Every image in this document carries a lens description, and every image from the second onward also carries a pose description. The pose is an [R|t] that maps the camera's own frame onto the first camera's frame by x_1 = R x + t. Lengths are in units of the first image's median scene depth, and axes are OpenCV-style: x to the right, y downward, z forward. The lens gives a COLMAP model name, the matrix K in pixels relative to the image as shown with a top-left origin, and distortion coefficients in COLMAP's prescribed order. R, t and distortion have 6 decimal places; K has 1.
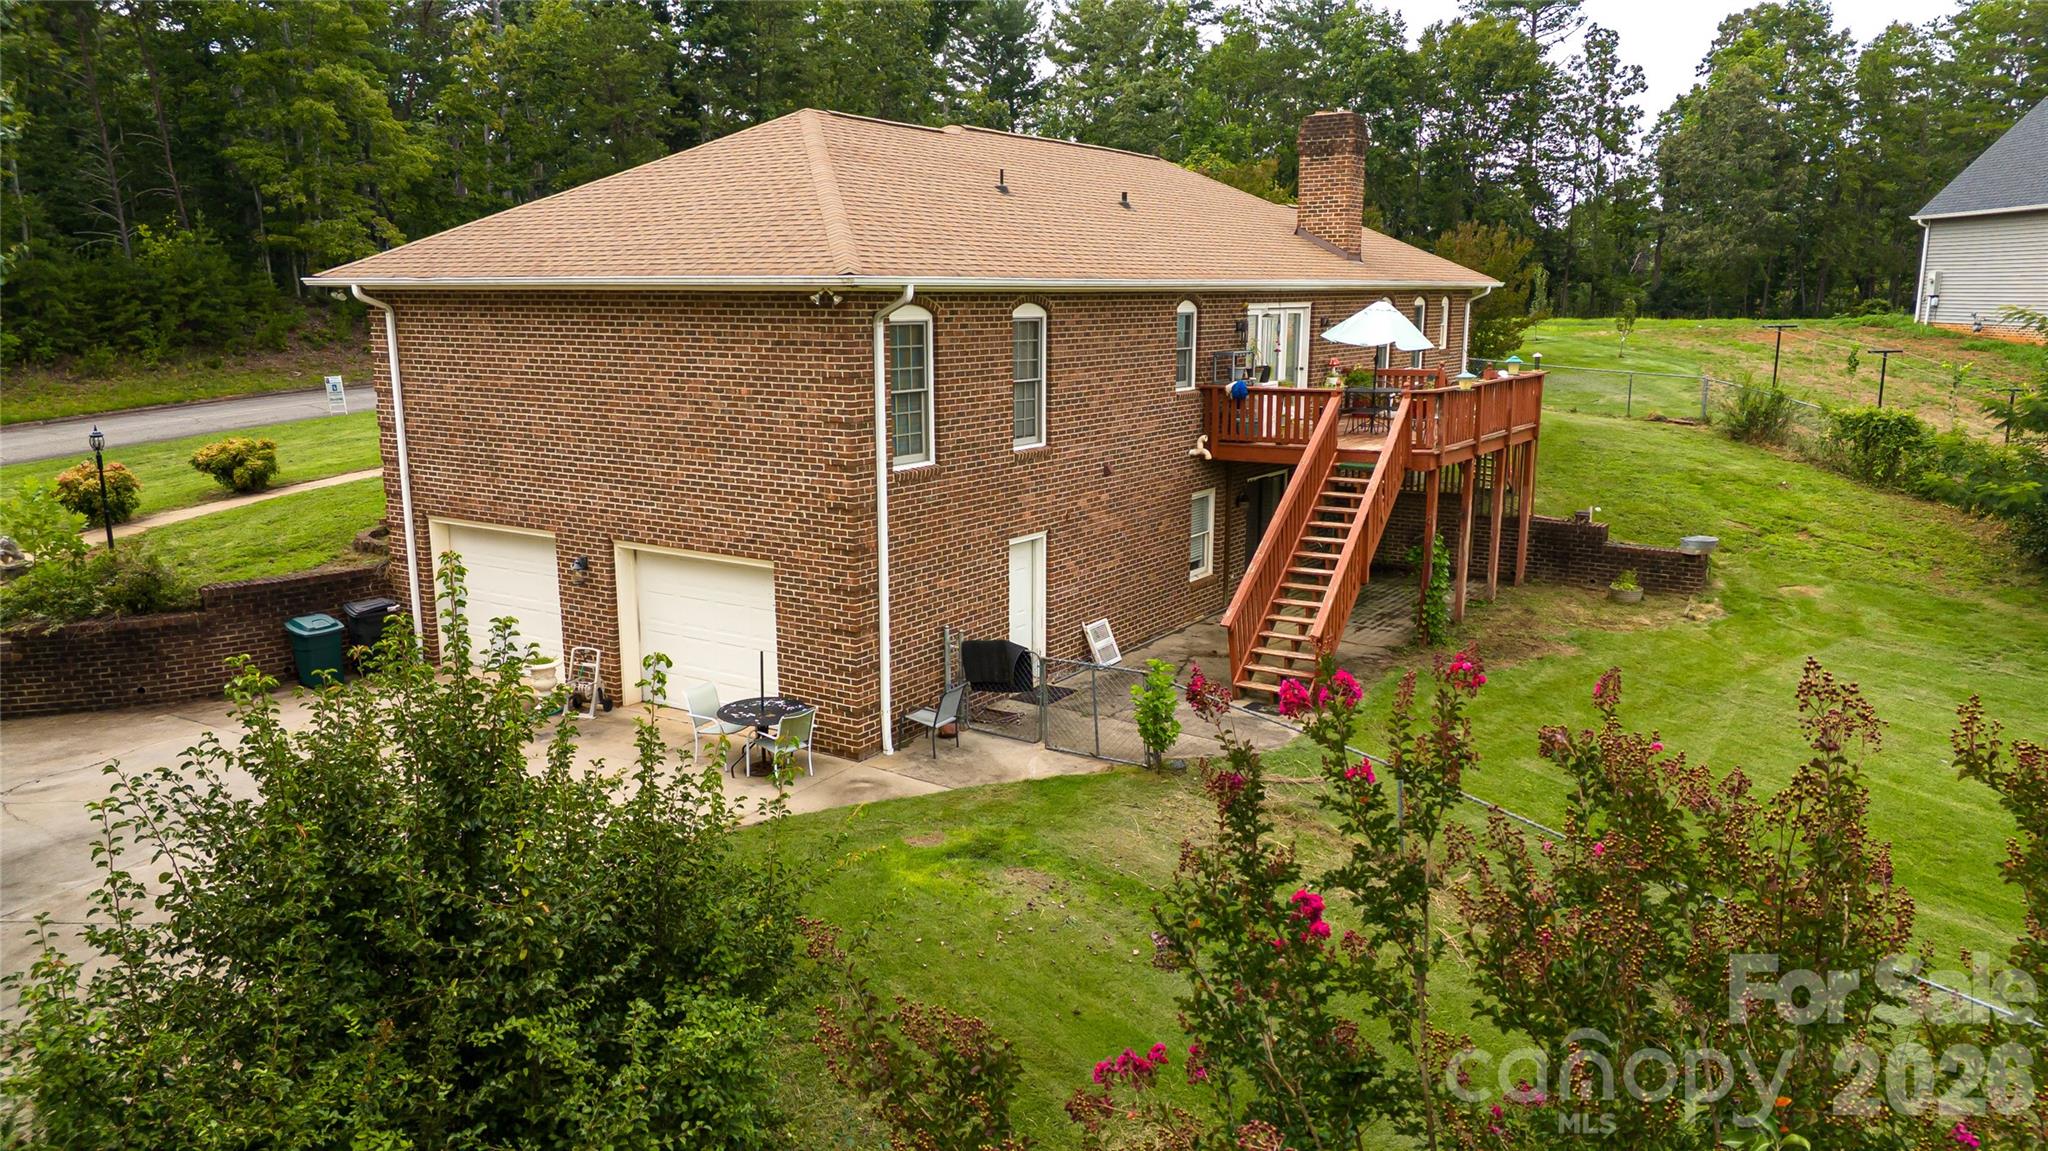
lens RADIAL K [[1500.2, 0, 984.9], [0, 1500.2, 577.5], [0, 0, 1]] dist [0.090269, -0.122756]
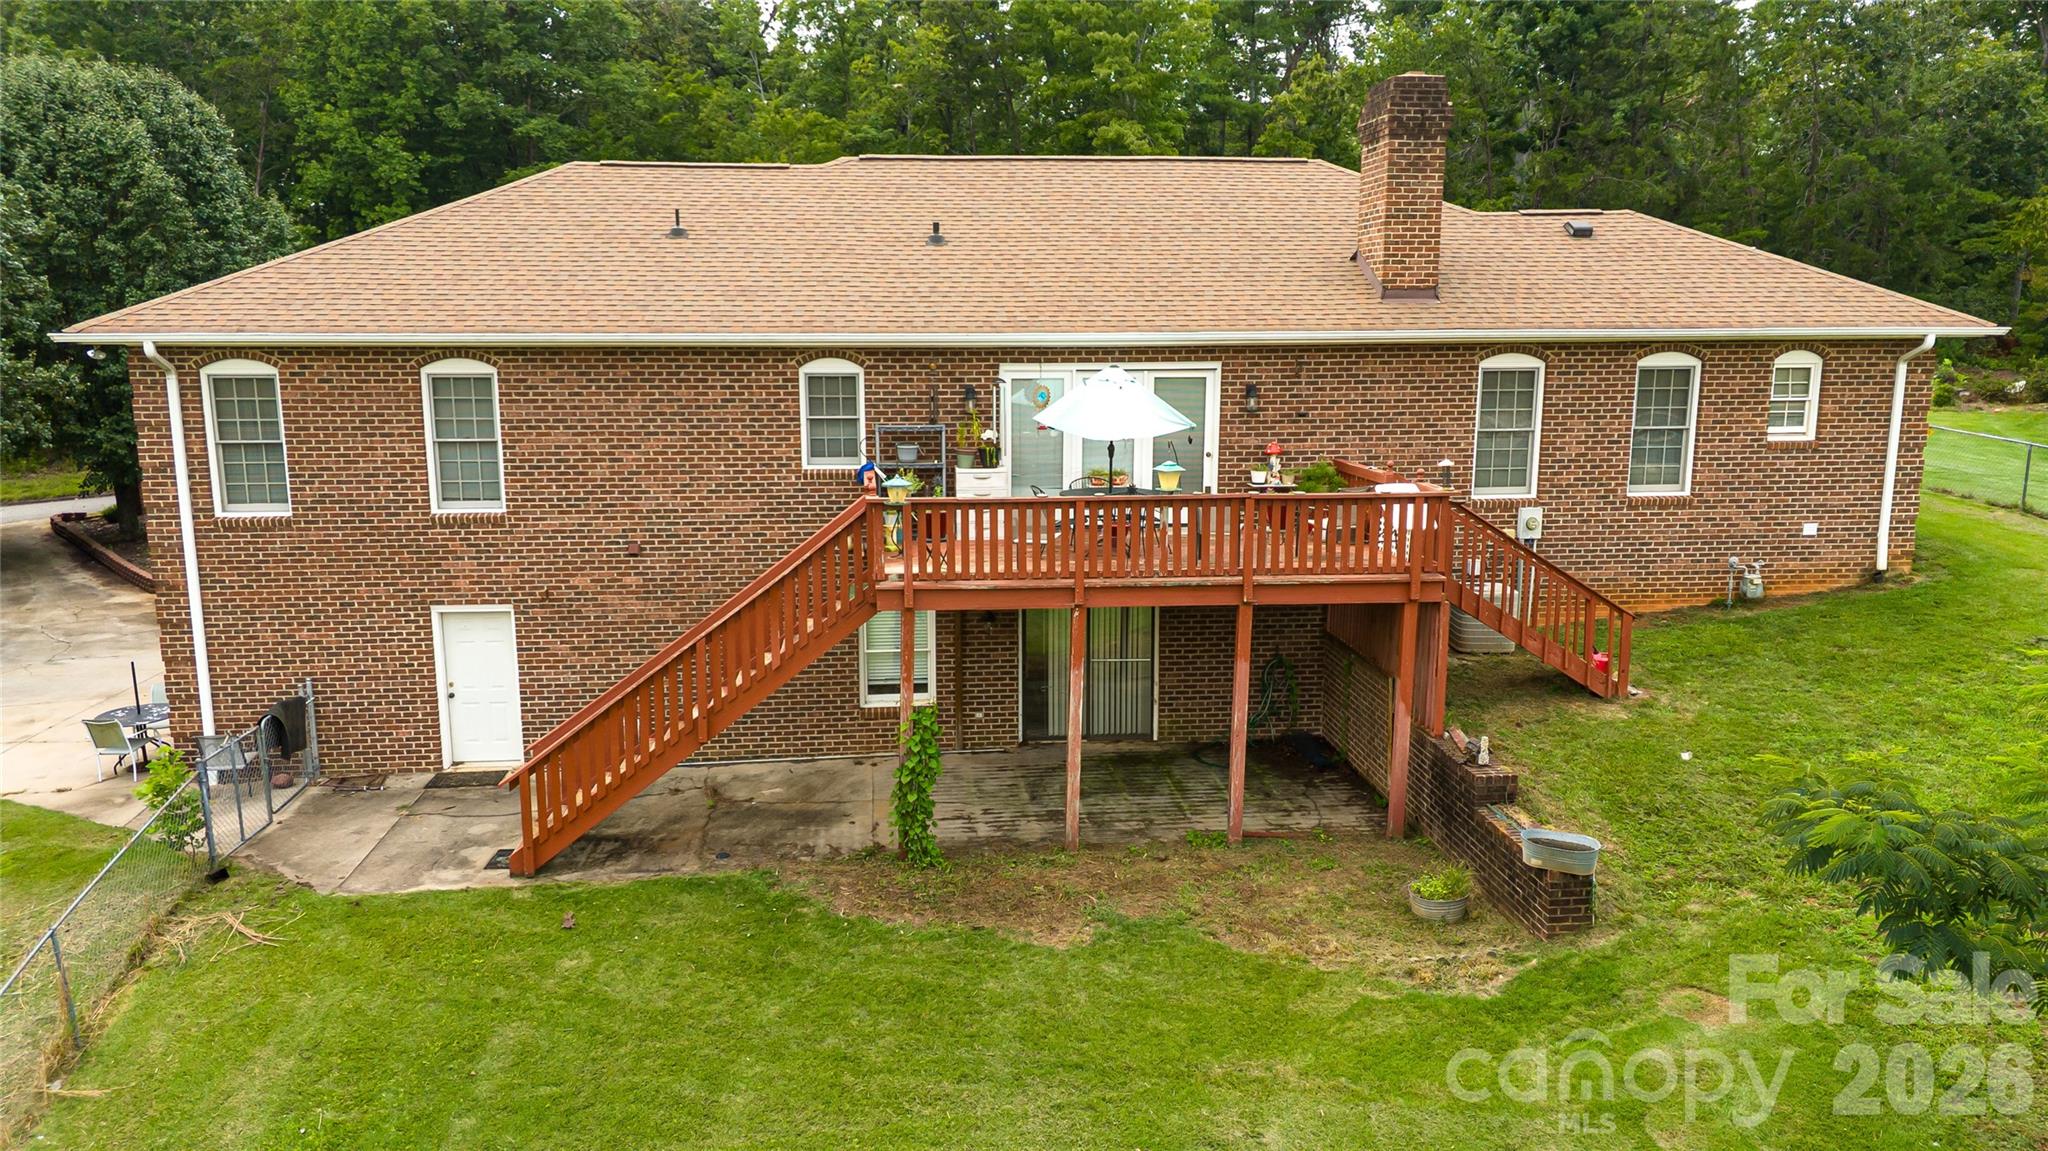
lens RADIAL K [[1500.2, 0, 984.9], [0, 1500.2, 577.5], [0, 0, 1]] dist [0.090269, -0.122756]
pose [[0.659364, 0.138486, -0.738960, 0.846718], [-0.148144, 0.987551, 0.052887, -0.129613], [0.737084, 0.074601, 0.671671, 0.555116]]
